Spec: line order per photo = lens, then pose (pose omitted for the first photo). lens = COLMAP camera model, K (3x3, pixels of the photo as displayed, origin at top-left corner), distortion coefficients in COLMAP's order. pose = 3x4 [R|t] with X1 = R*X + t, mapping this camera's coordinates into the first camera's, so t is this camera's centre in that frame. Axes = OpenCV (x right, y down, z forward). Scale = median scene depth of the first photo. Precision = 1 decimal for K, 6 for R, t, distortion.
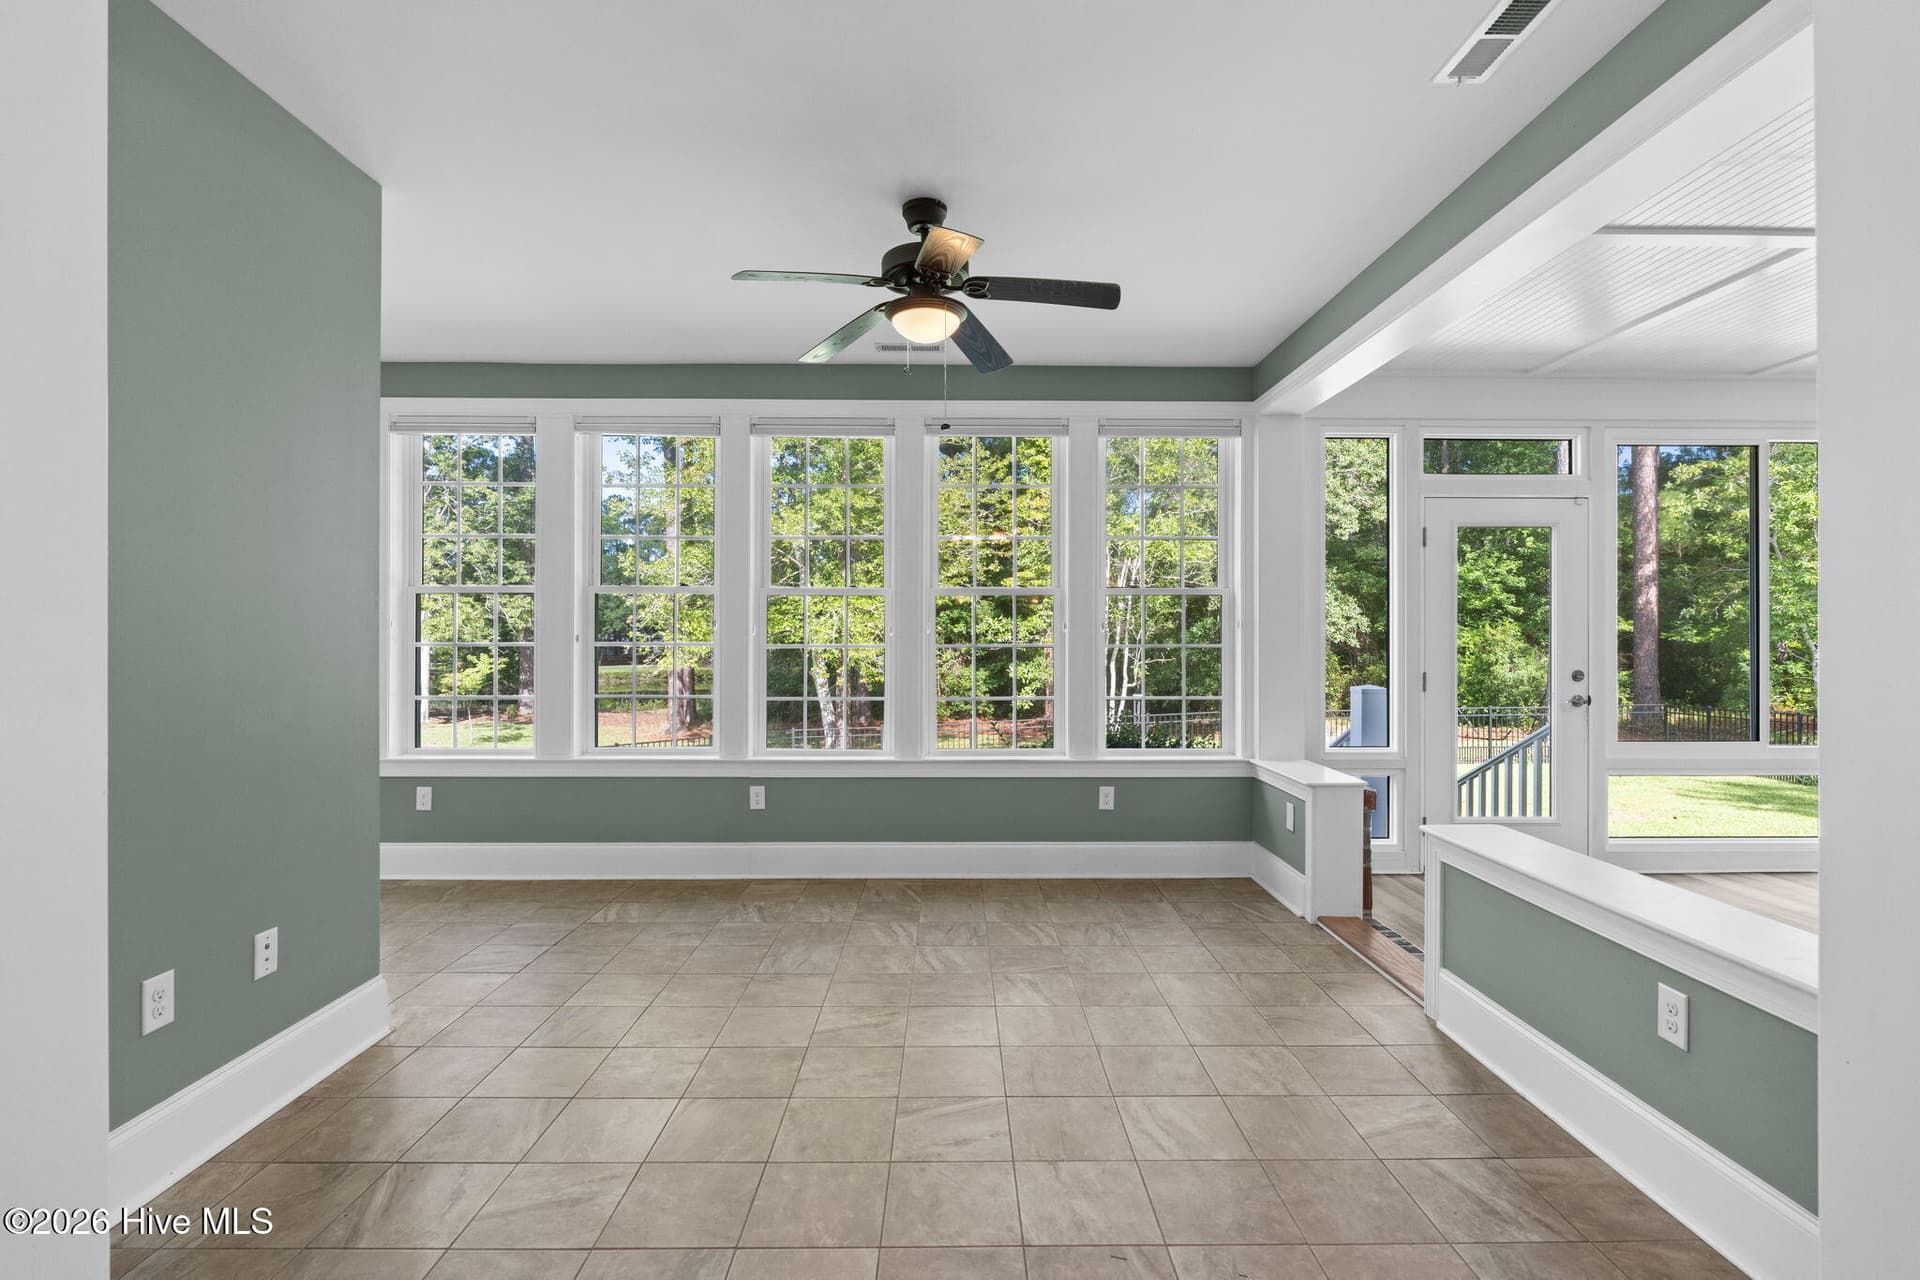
lens RADIAL K [[868.8, 0, 956.2], [0, 868.8, 638.0], [0, 0, 1]] dist [-0.005430, 0.000529]
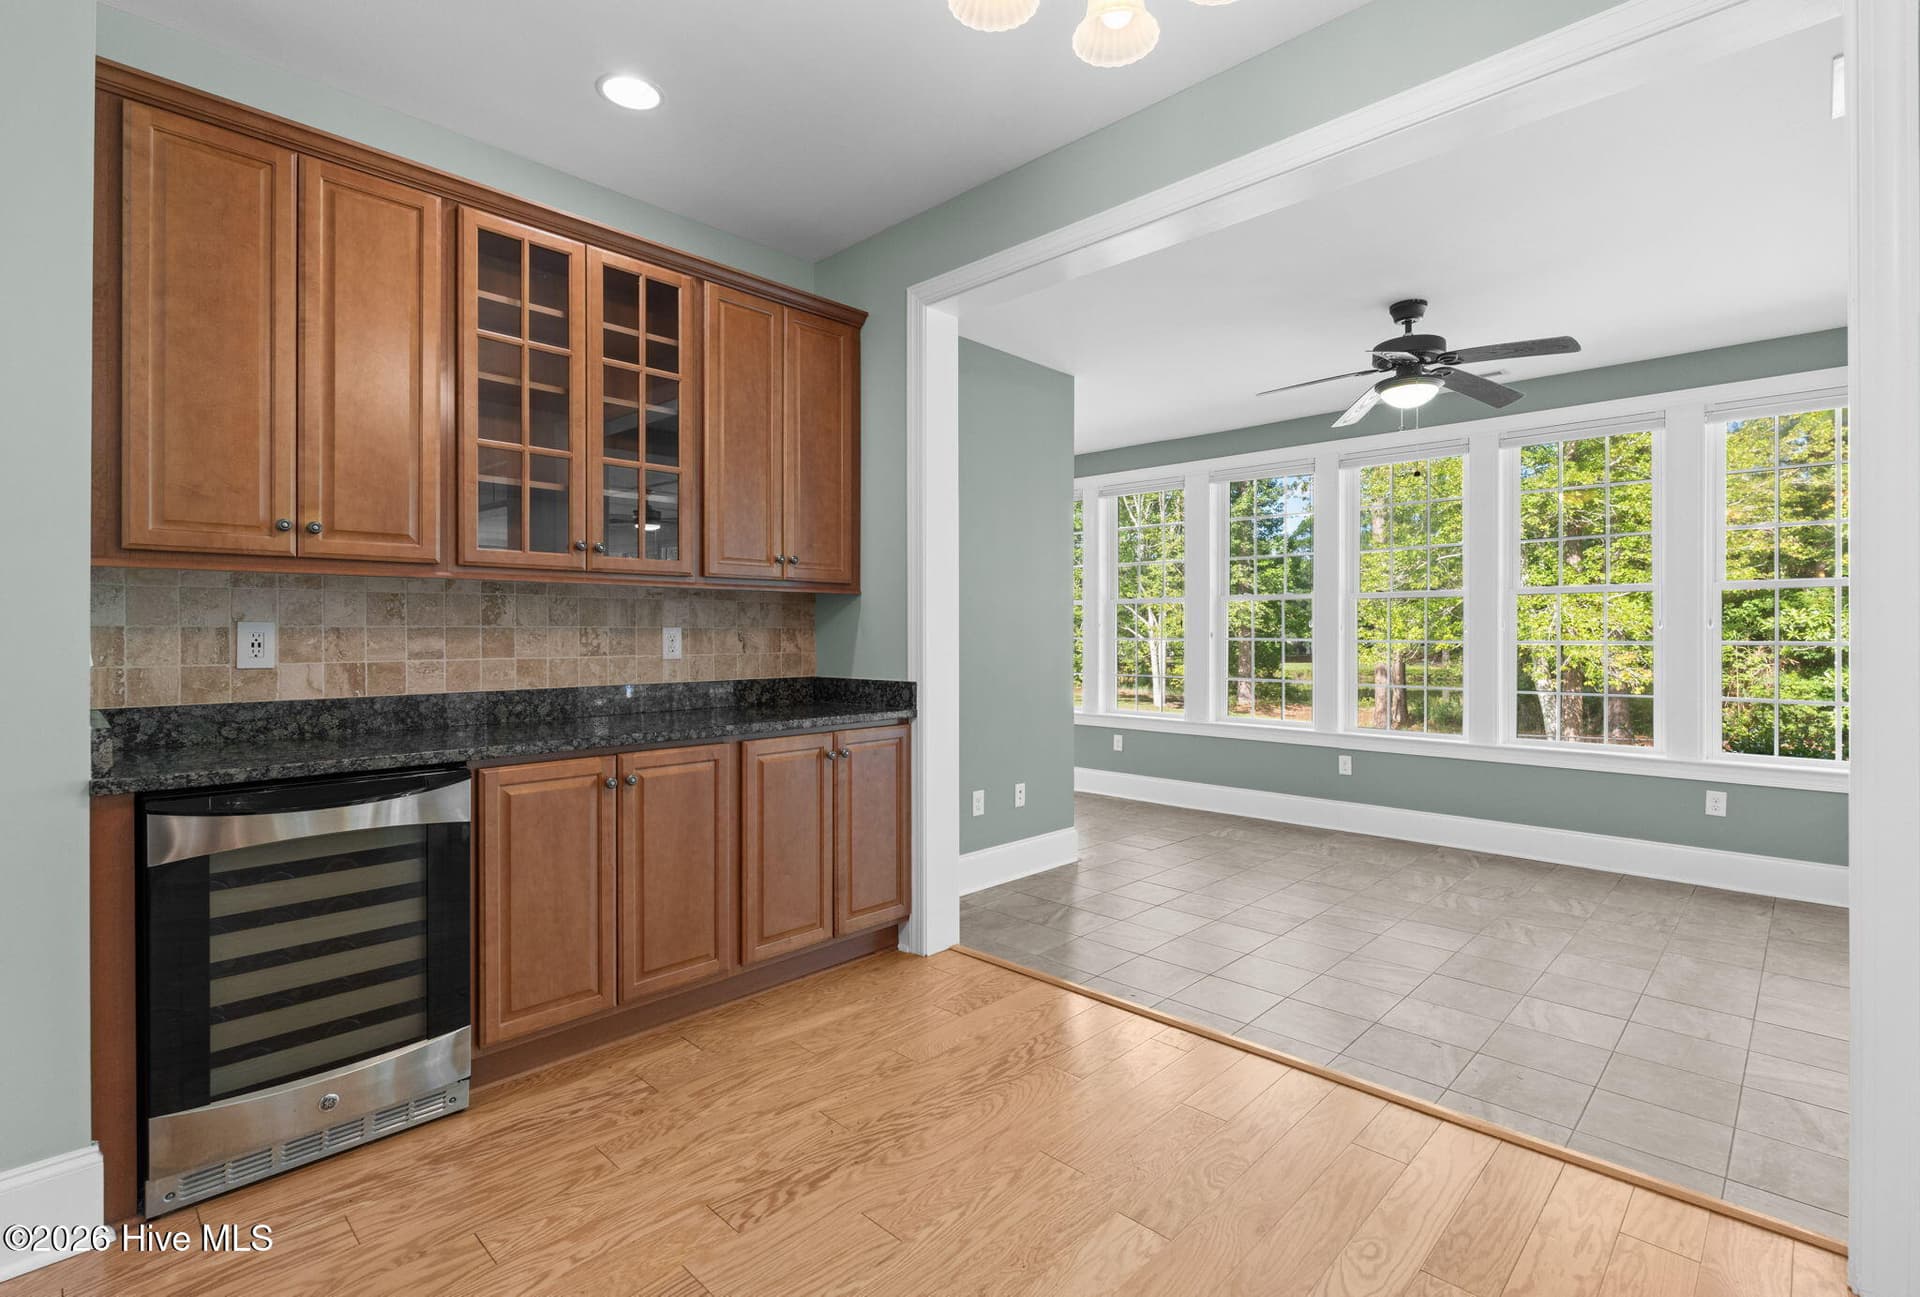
lens RADIAL K [[883.9, 0, 962.7], [0, 883.9, 639.6], [0, 0, 1]] dist [0.000116, 0.000018]
pose [[0.707770, 0.003895, -0.706432, 0.352599], [-0.000004, 0.999985, 0.005509, 0.000397], [0.706443, -0.003896, 0.707759, -0.341770]]
